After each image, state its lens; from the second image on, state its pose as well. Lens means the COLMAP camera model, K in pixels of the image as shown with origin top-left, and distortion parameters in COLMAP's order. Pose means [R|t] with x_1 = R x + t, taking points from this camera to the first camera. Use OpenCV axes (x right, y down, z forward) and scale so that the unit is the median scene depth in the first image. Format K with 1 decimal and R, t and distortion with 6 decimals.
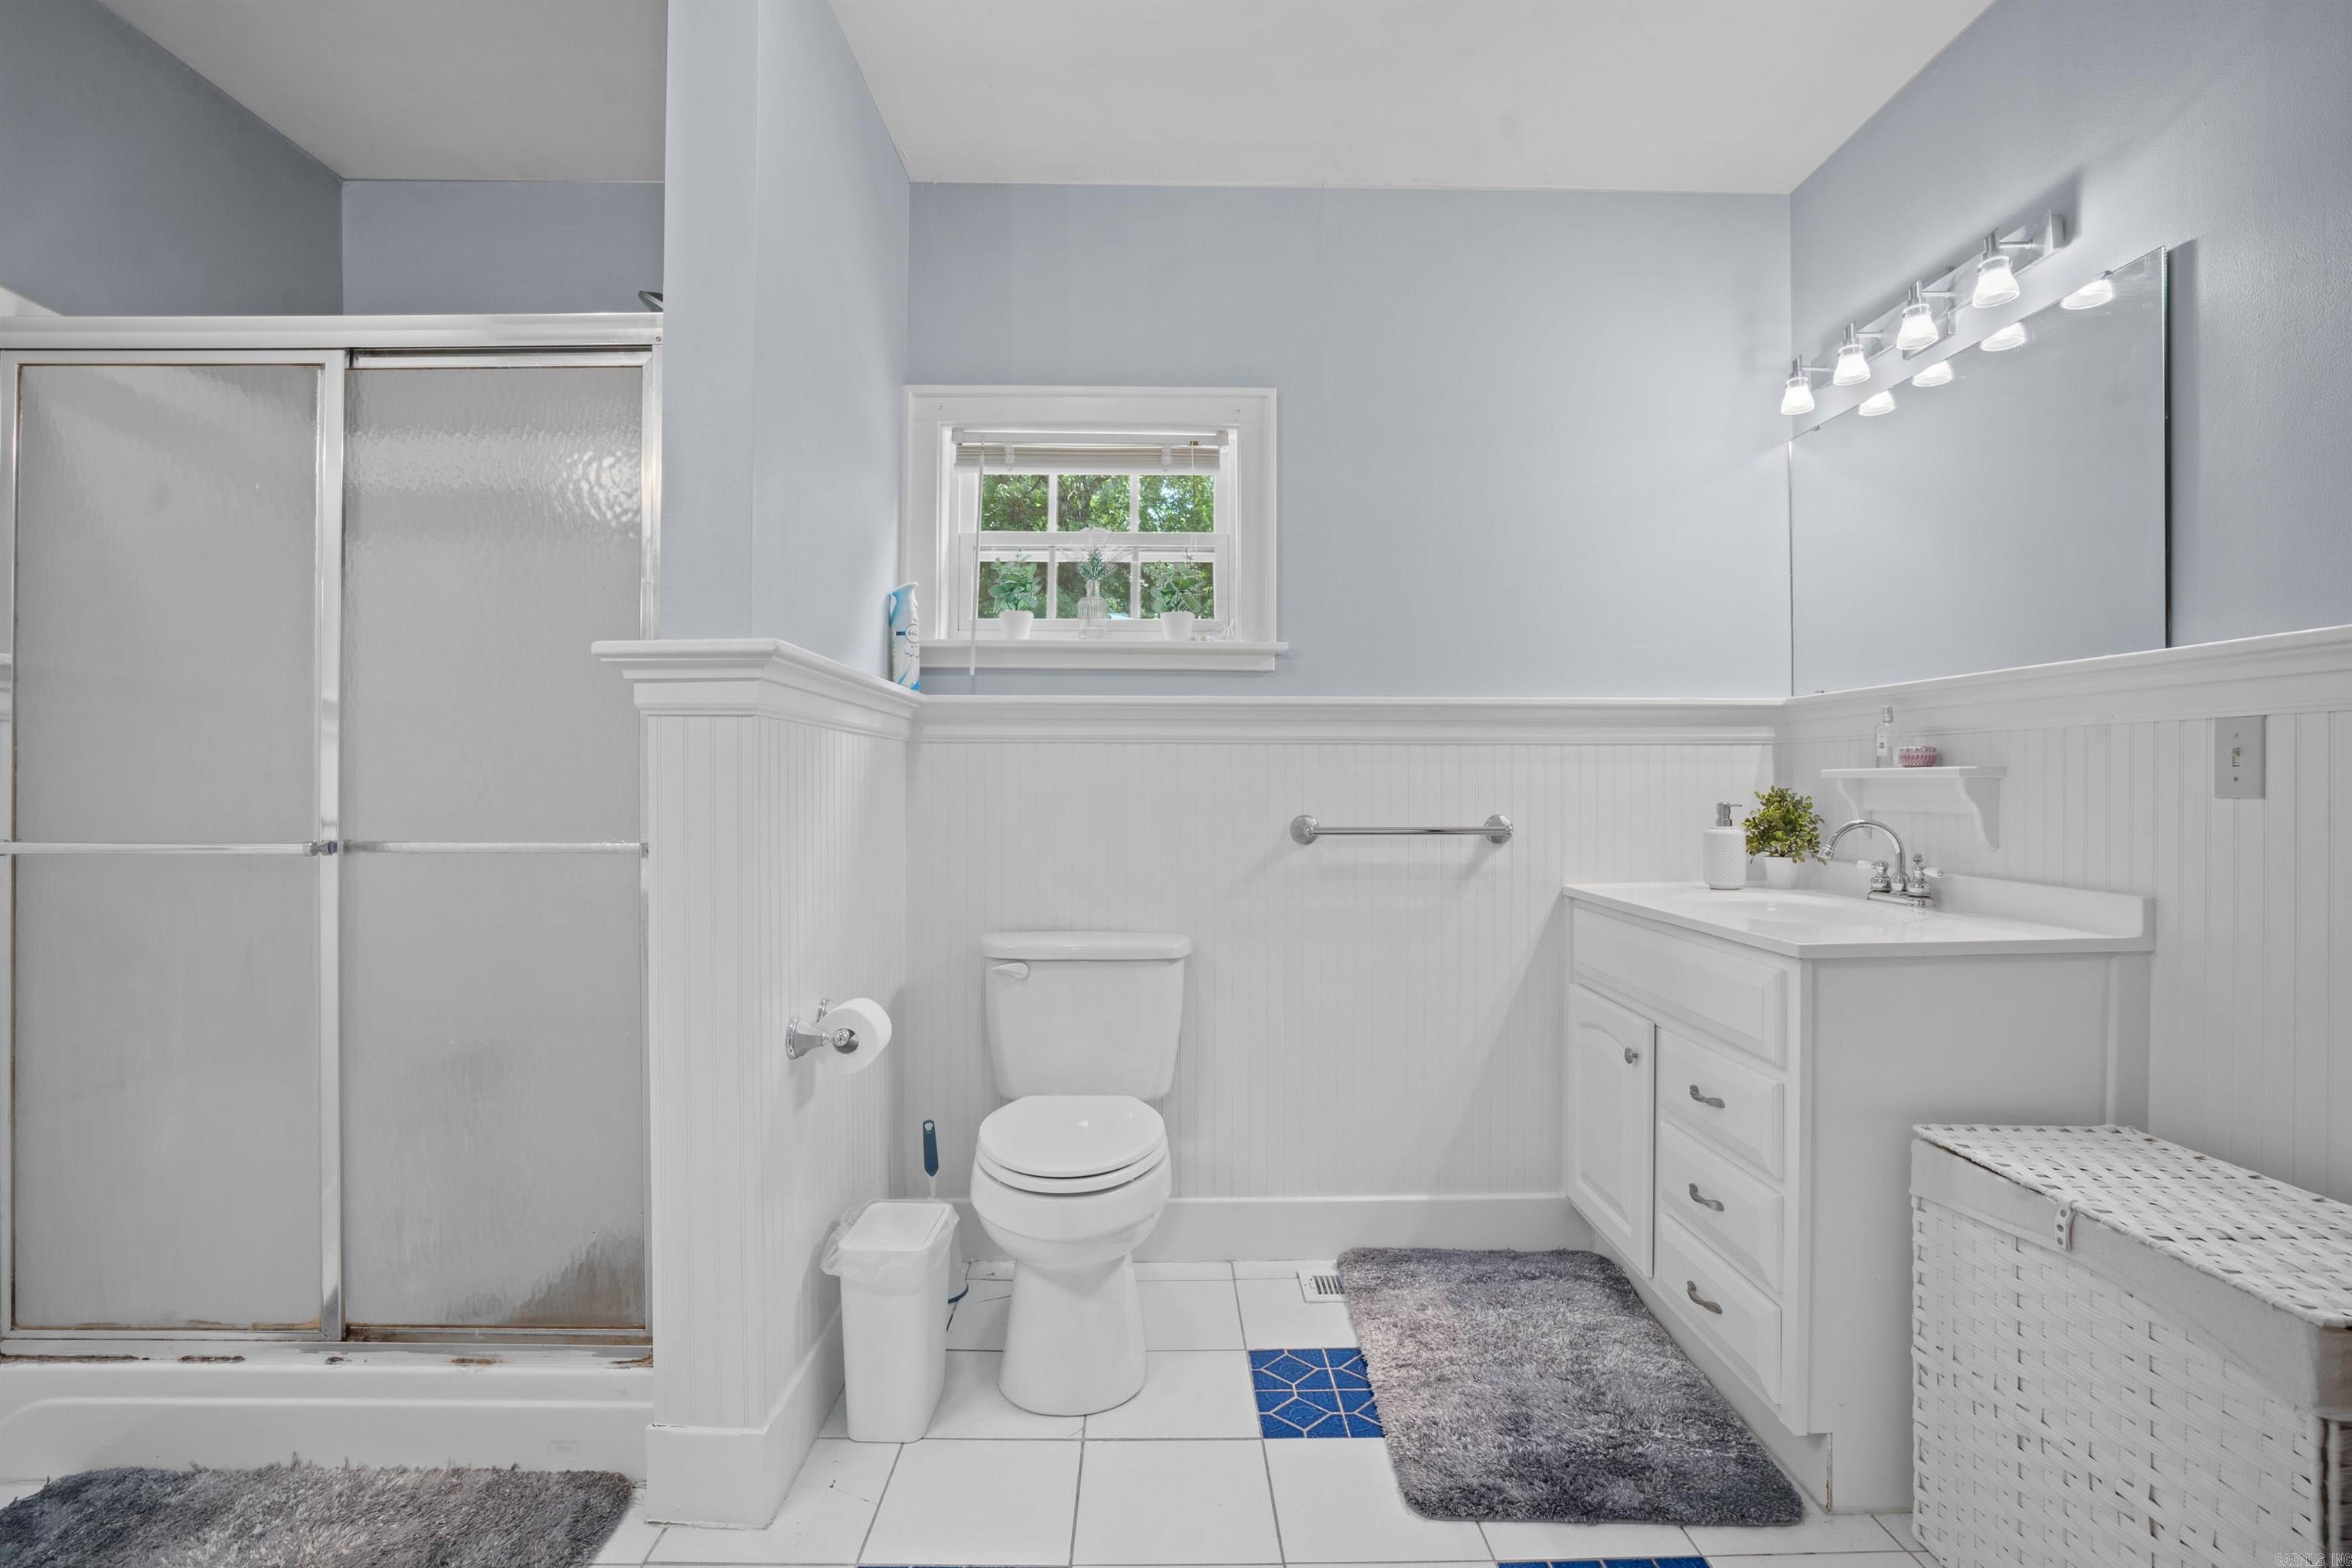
lens RADIAL K [[1077.5, 0, 1175.1], [0, 1077.5, 794.8], [0, 0, 1]] dist [-0.055402, 0.016213]
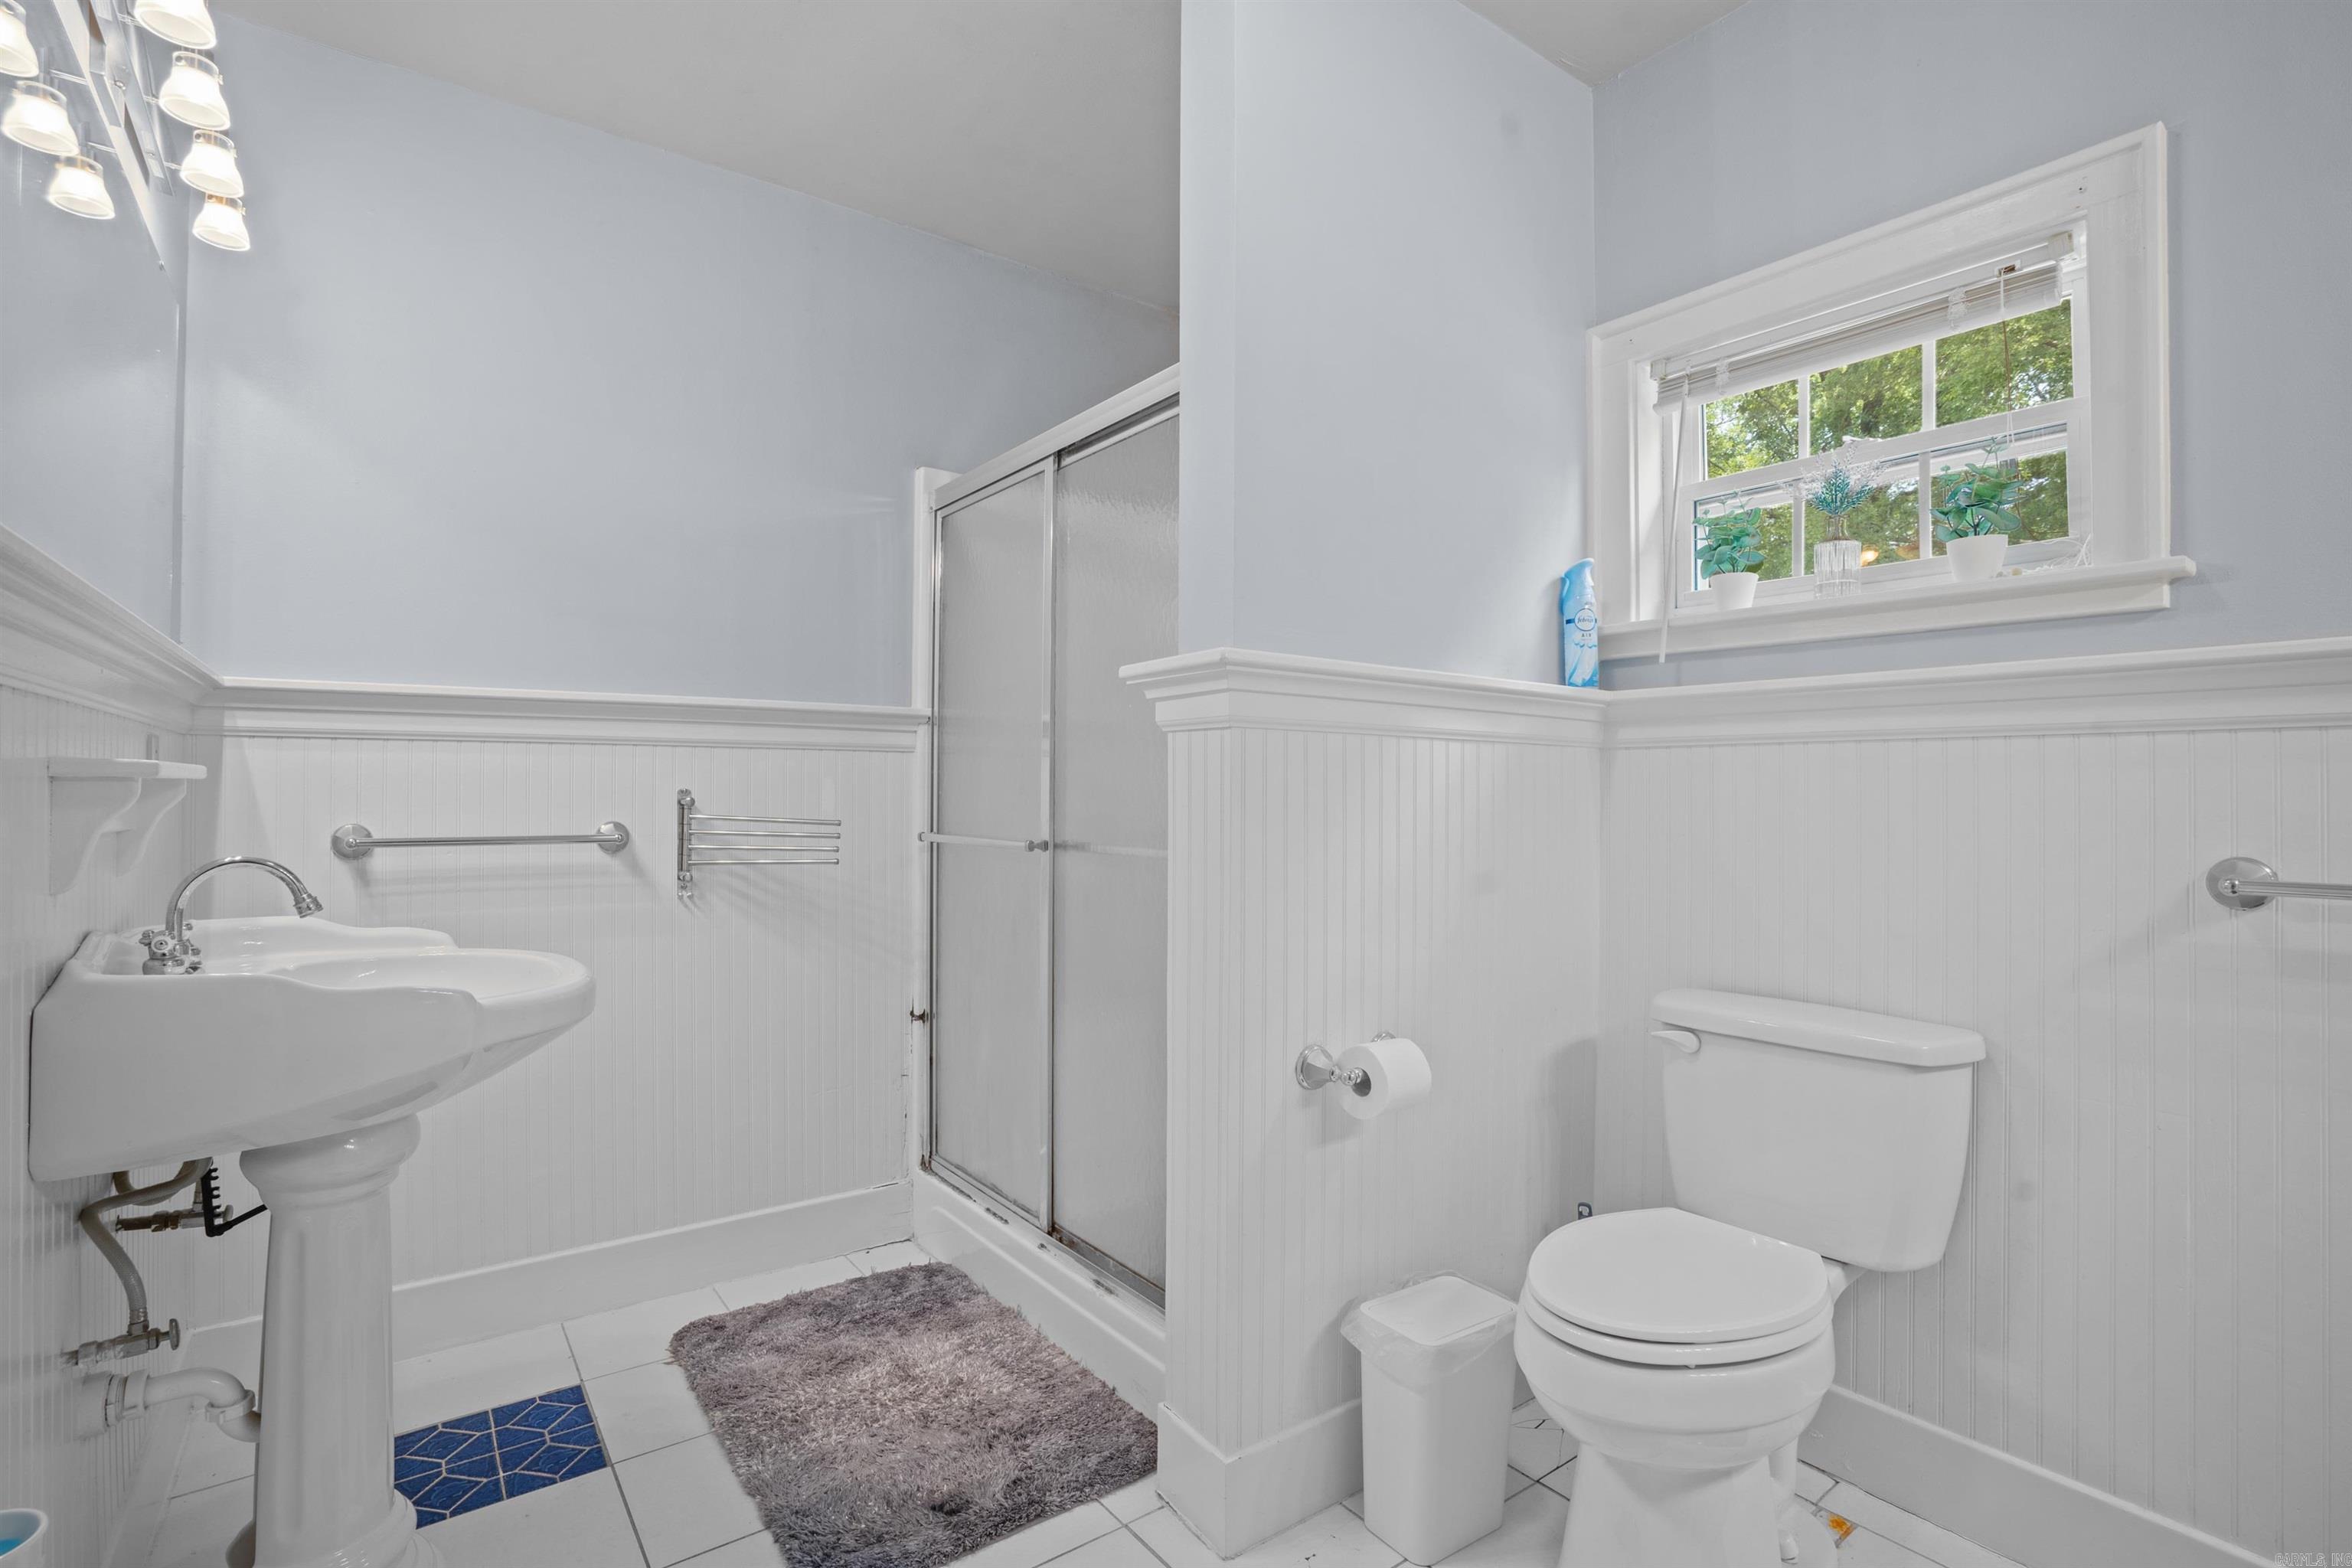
lens RADIAL K [[1077.5, 0, 1175.1], [0, 1077.5, 794.8], [0, 0, 1]] dist [-0.055402, 0.016213]
pose [[0.580856, 0.001515, -0.814005, 0.328692], [-0.013153, 0.999885, -0.007524, -0.003515], [0.813900, 0.015077, 0.580810, 0.332906]]
